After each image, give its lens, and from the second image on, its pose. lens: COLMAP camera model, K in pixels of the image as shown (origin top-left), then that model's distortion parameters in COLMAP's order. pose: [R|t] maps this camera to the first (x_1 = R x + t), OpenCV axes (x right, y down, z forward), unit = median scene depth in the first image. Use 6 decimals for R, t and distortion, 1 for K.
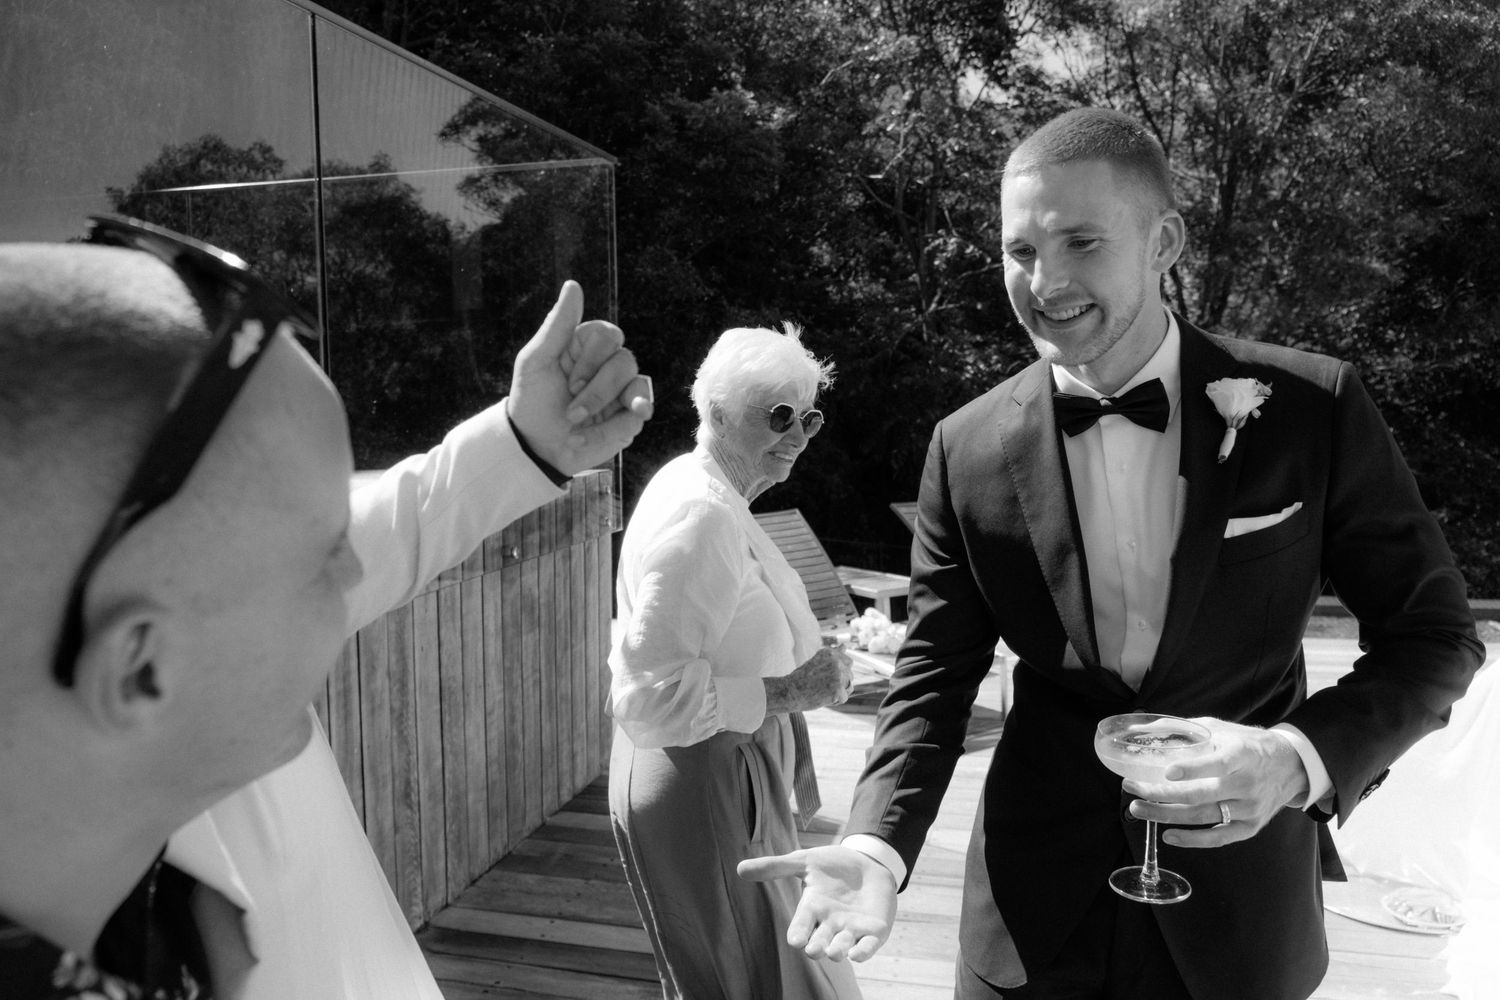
lens RADIAL K [[1154.7, 0, 731.2], [0, 1154.7, 503.2], [0, 0, 1]] dist [-0.006677, -0.000580]
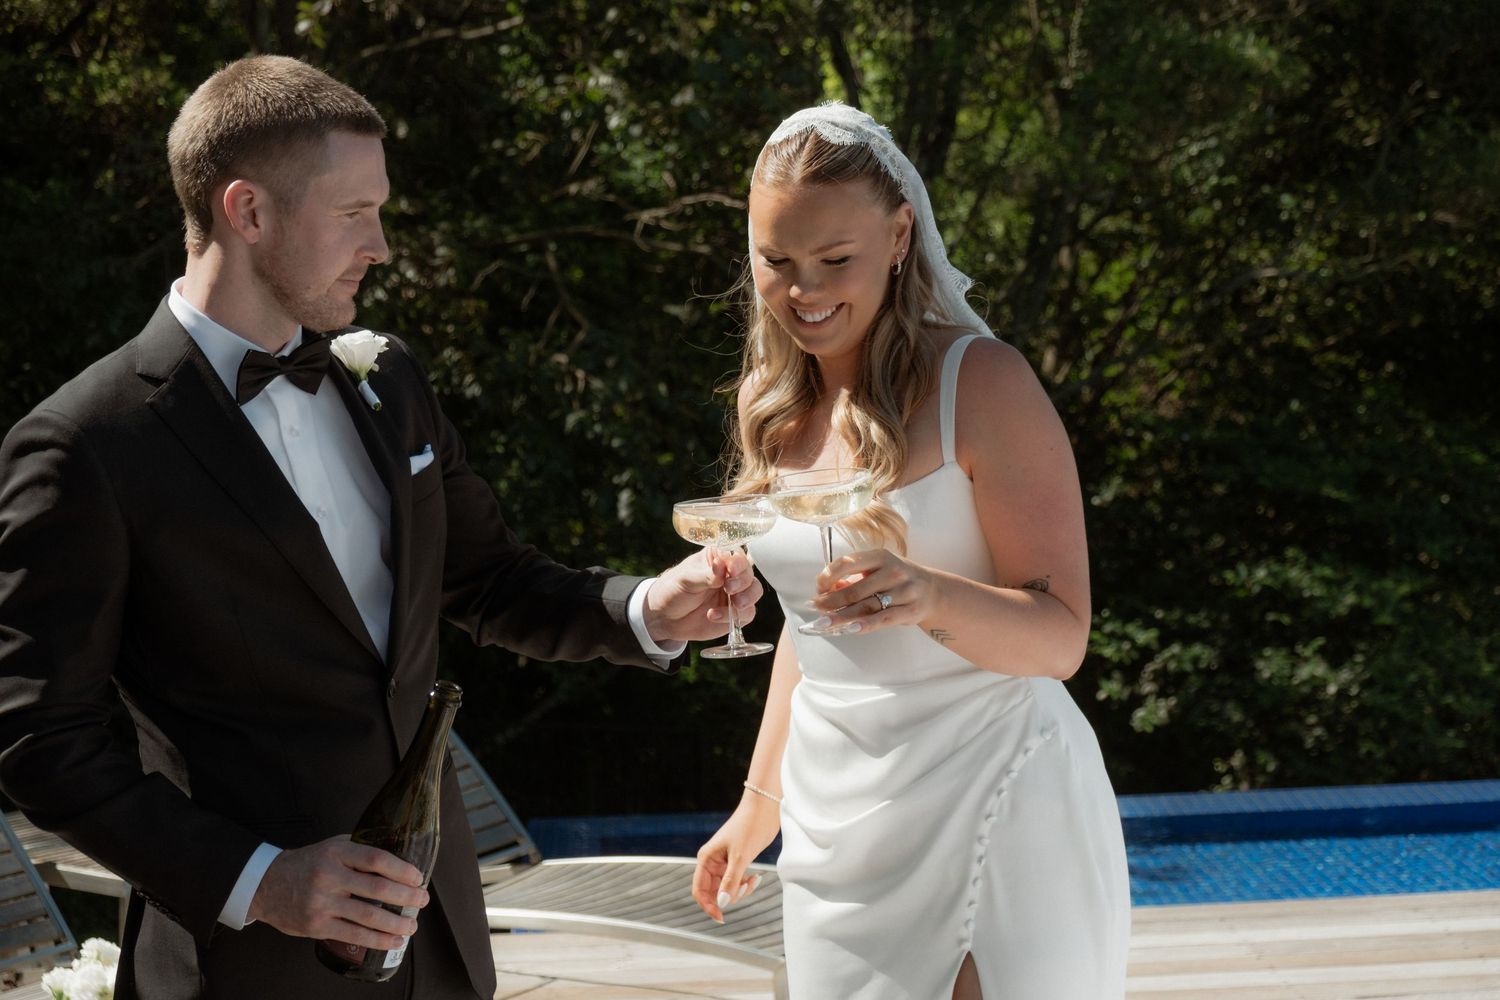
lens RADIAL K [[2550.7, 0, 750.3], [0, 2550.7, 500.1], [0, 0, 1]] dist [0.045234, 0.000000]
pose [[0.950618, -0.031720, 0.308737, 0.045731], [0.037694, 0.999199, -0.013403, -0.019991], [-0.308065, 0.024378, 0.951053, 0.089370]]
